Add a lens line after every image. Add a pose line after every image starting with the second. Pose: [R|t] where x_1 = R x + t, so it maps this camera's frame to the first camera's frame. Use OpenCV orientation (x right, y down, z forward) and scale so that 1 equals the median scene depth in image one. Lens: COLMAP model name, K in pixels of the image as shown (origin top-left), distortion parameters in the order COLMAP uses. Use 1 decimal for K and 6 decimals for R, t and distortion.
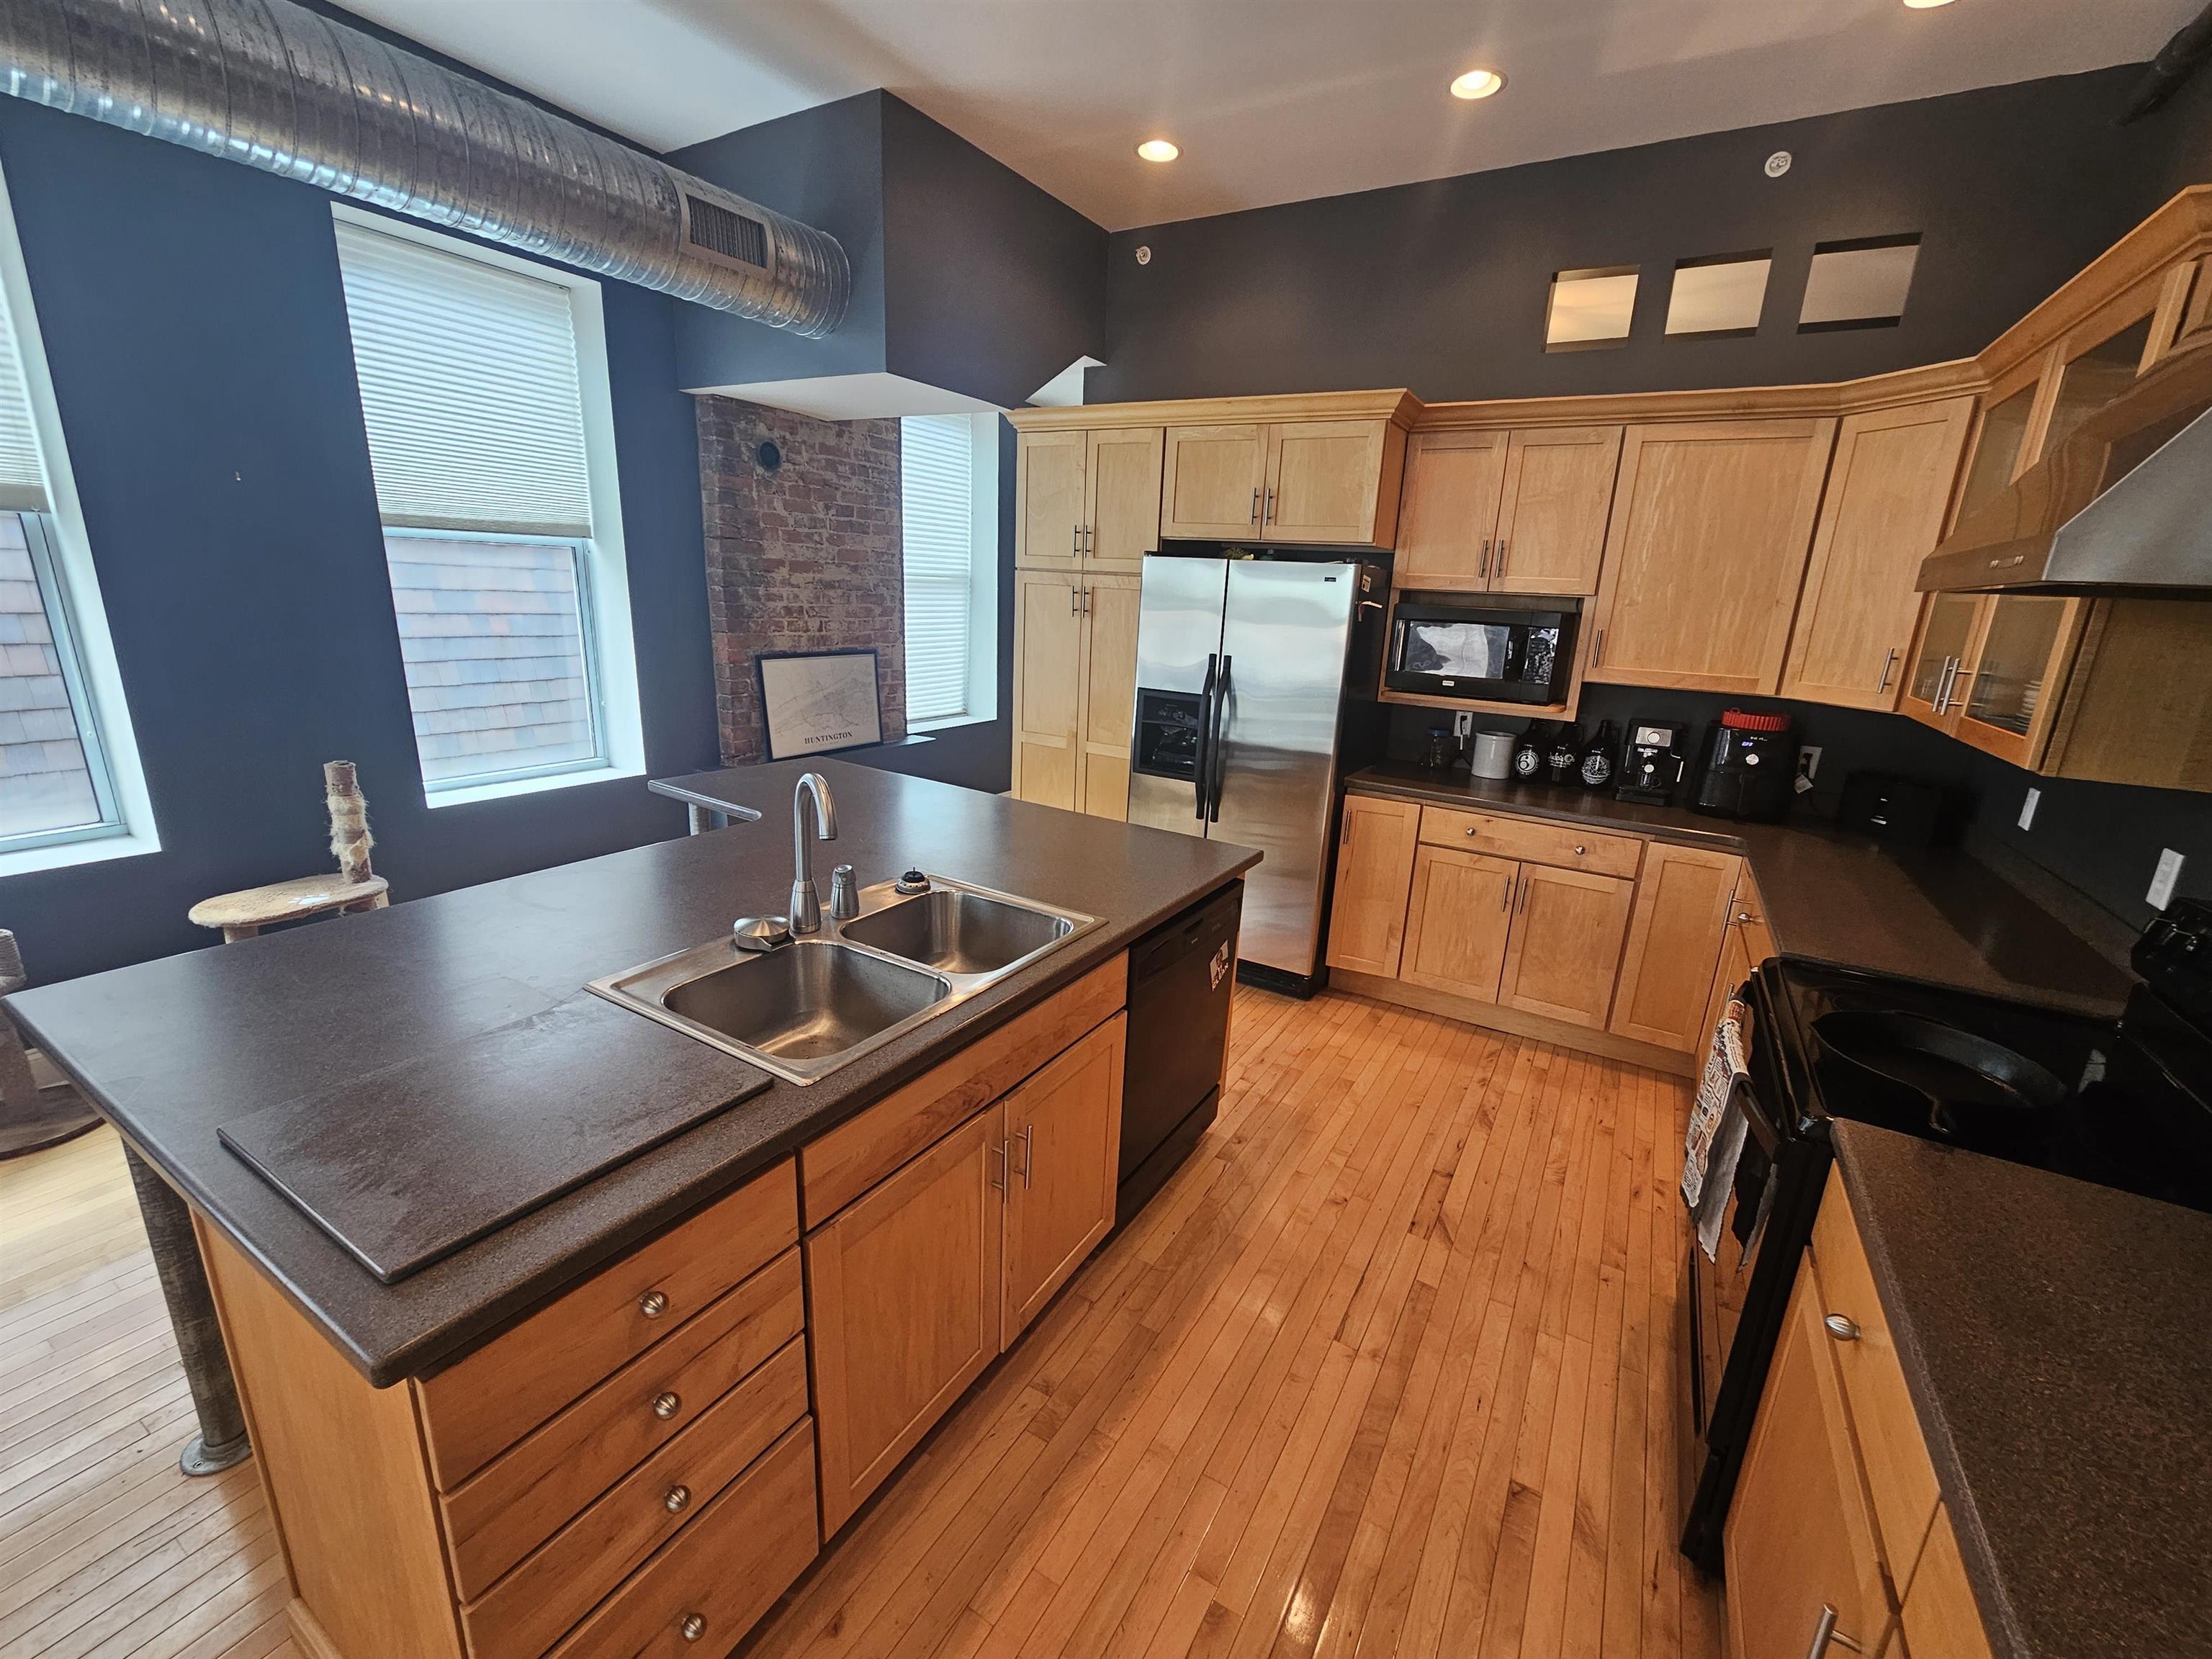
lens RADIAL K [[903.2, 0, 1126.4], [0, 903.2, 828.8], [0, 0, 1]] dist [-0.000807, 0.000267]
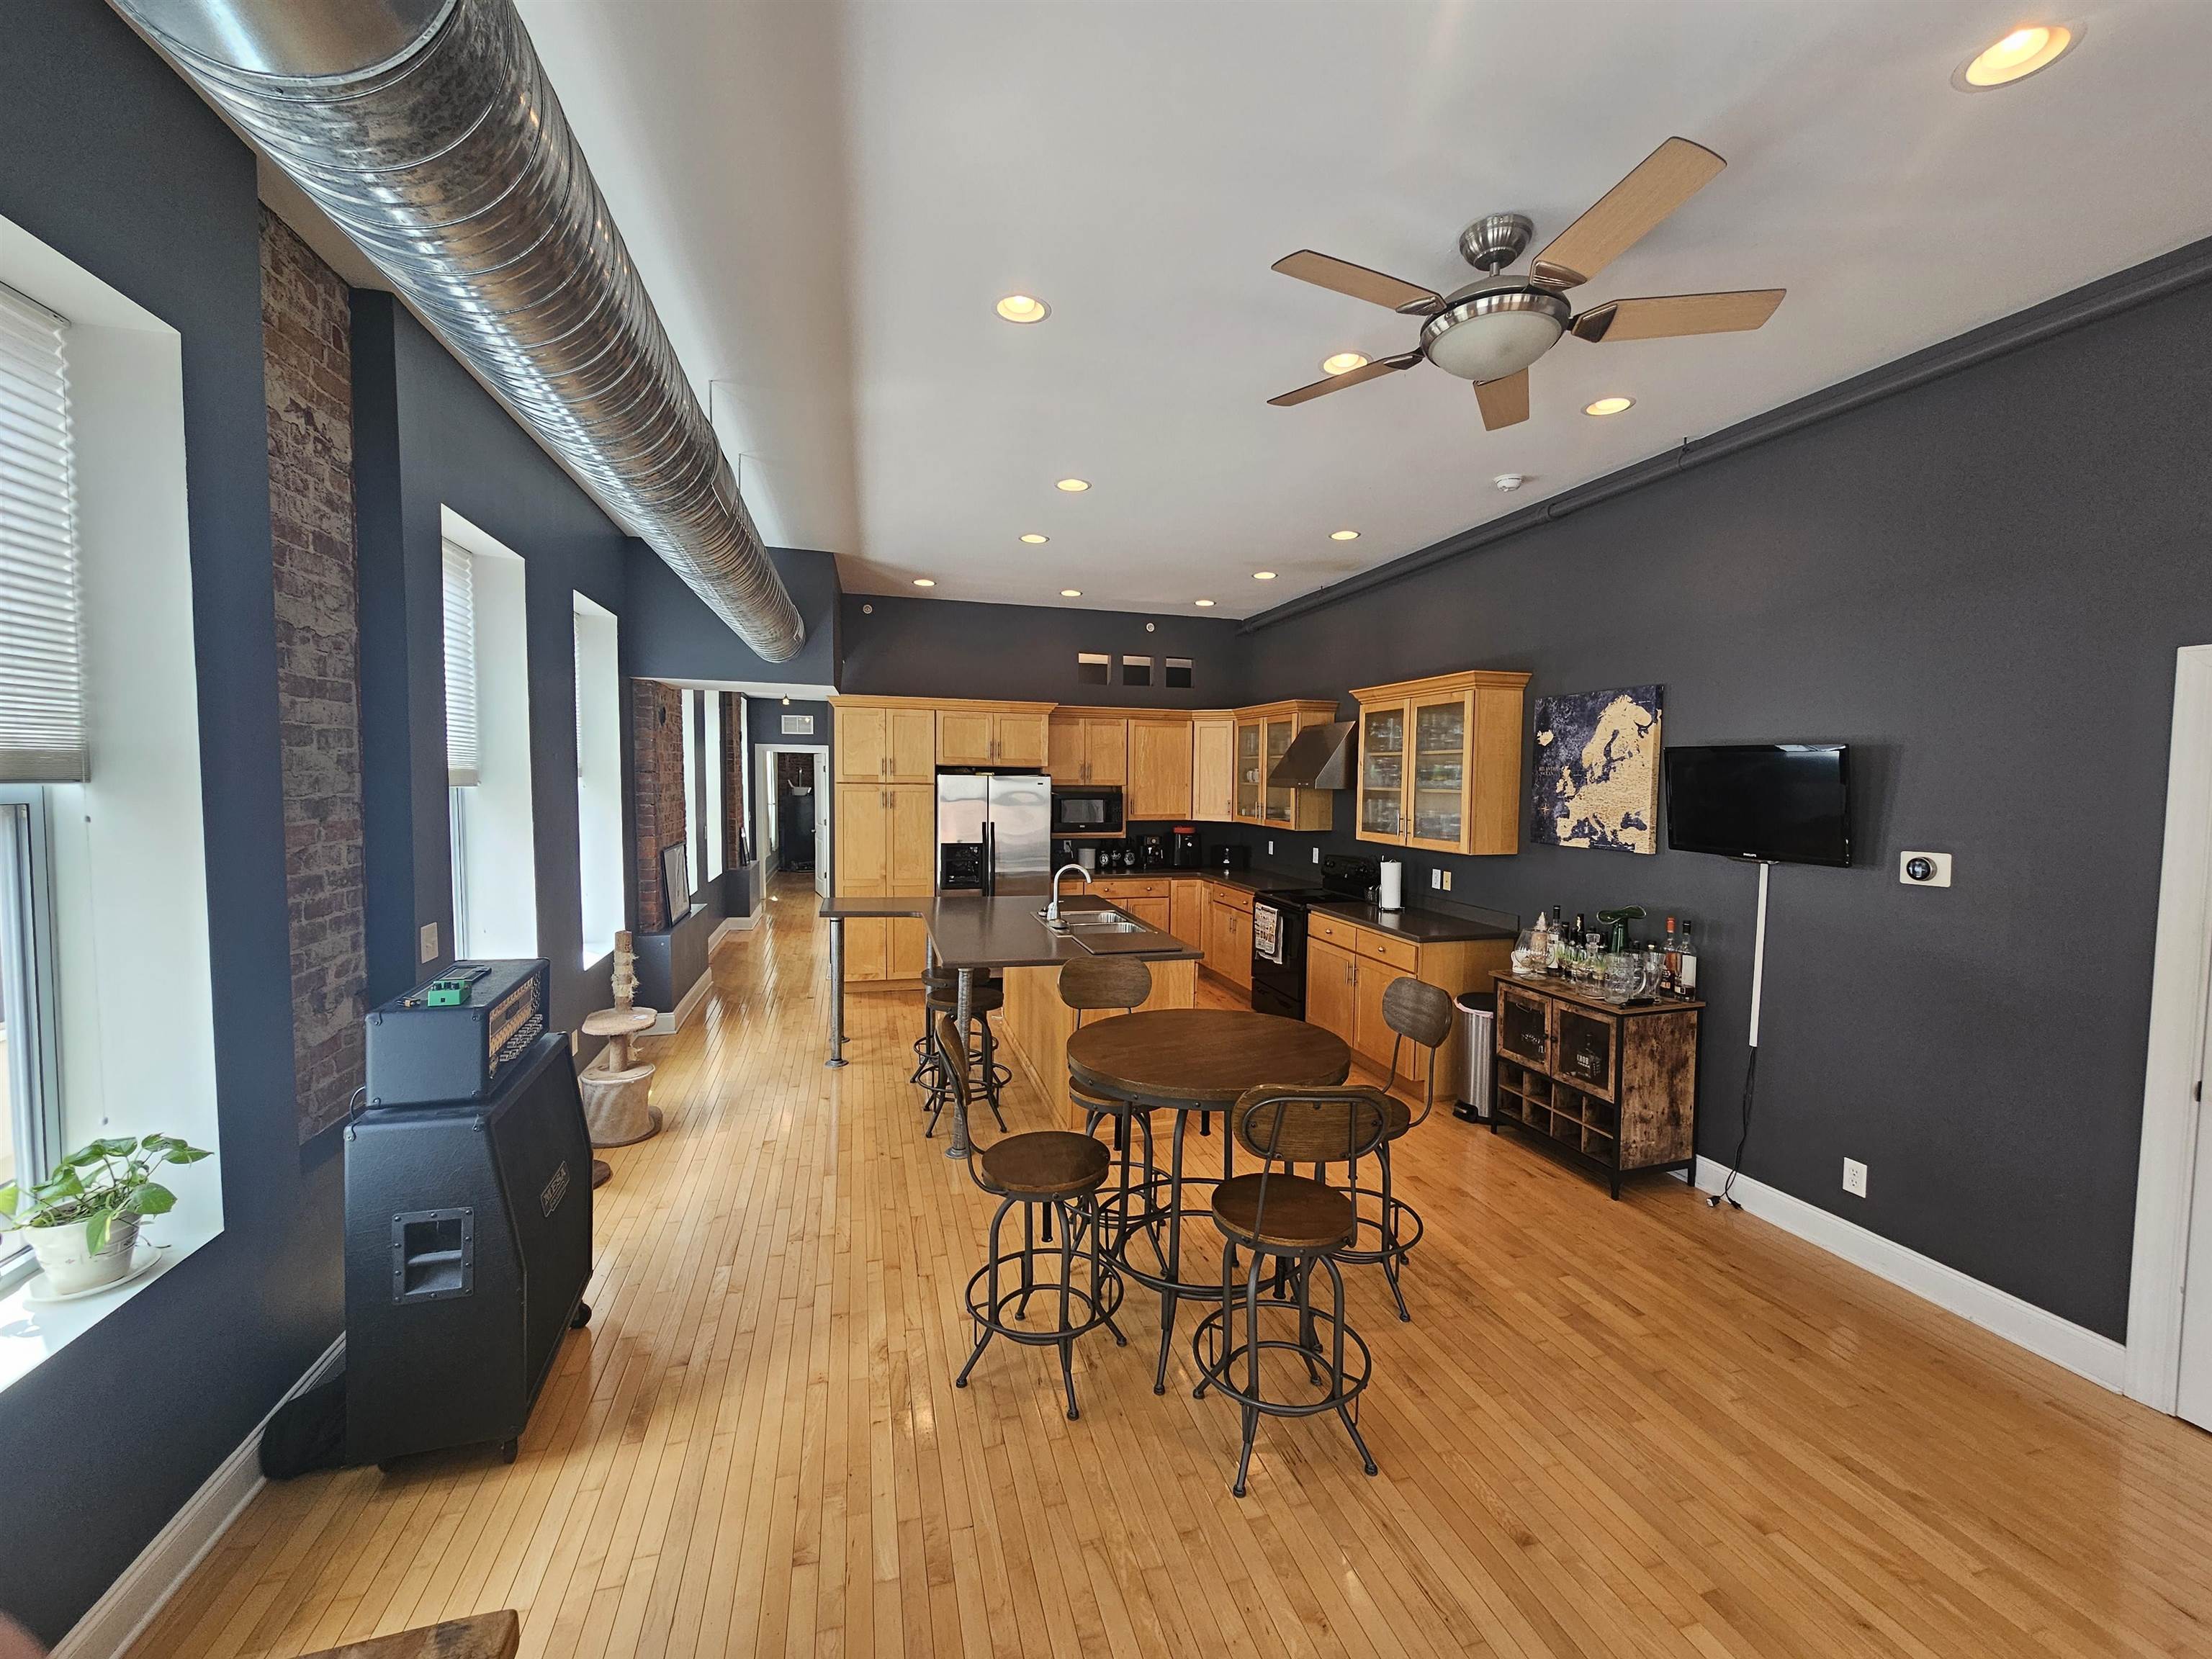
lens RADIAL K [[903.2, 0, 1126.4], [0, 903.2, 828.8], [0, 0, 1]] dist [-0.000807, 0.000267]
pose [[0.683804, -0.084285, 0.724781, -1.167611], [0.211014, 0.973706, -0.085852, 0.056793], [-0.698487, 0.211645, 0.683610, -0.582618]]
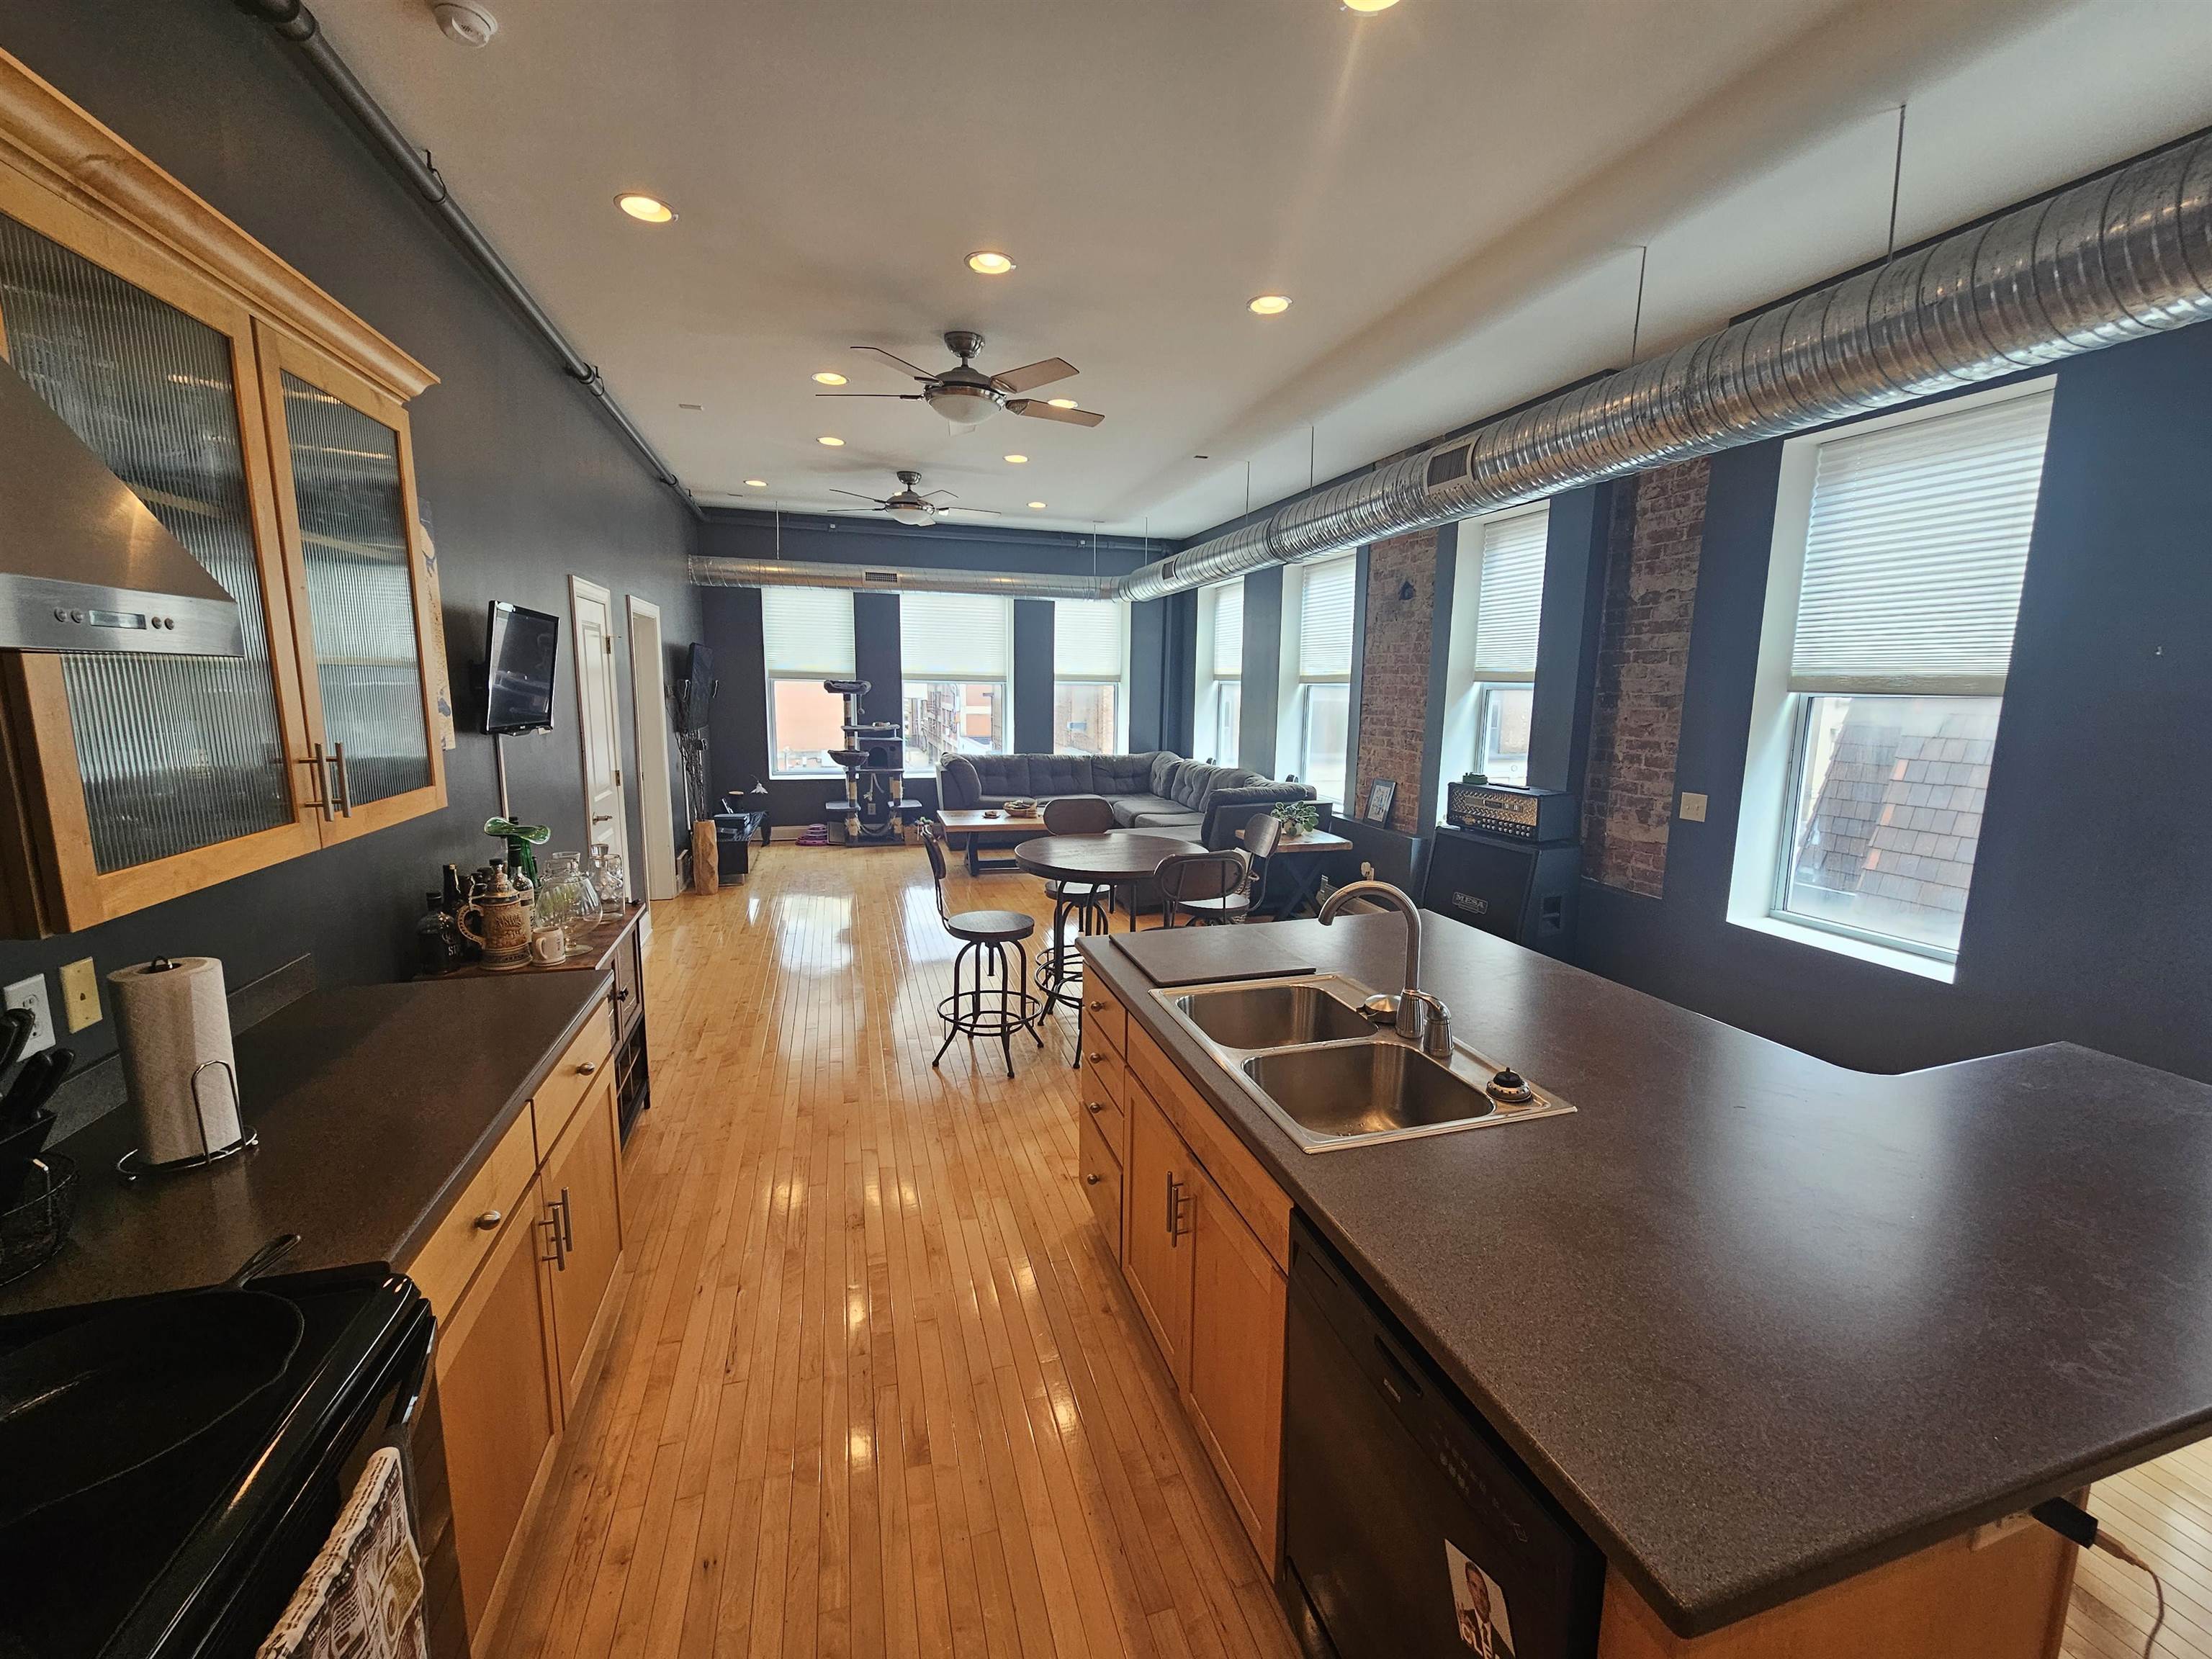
lens RADIAL K [[903.2, 0, 1126.4], [0, 903.2, 828.8], [0, 0, 1]] dist [-0.000807, 0.000267]
pose [[-0.669318, 0.060043, -0.740546, 0.369326], [-0.238789, 0.926463, 0.290939, -0.195759], [0.703557, 0.371565, -0.605761, 0.728764]]
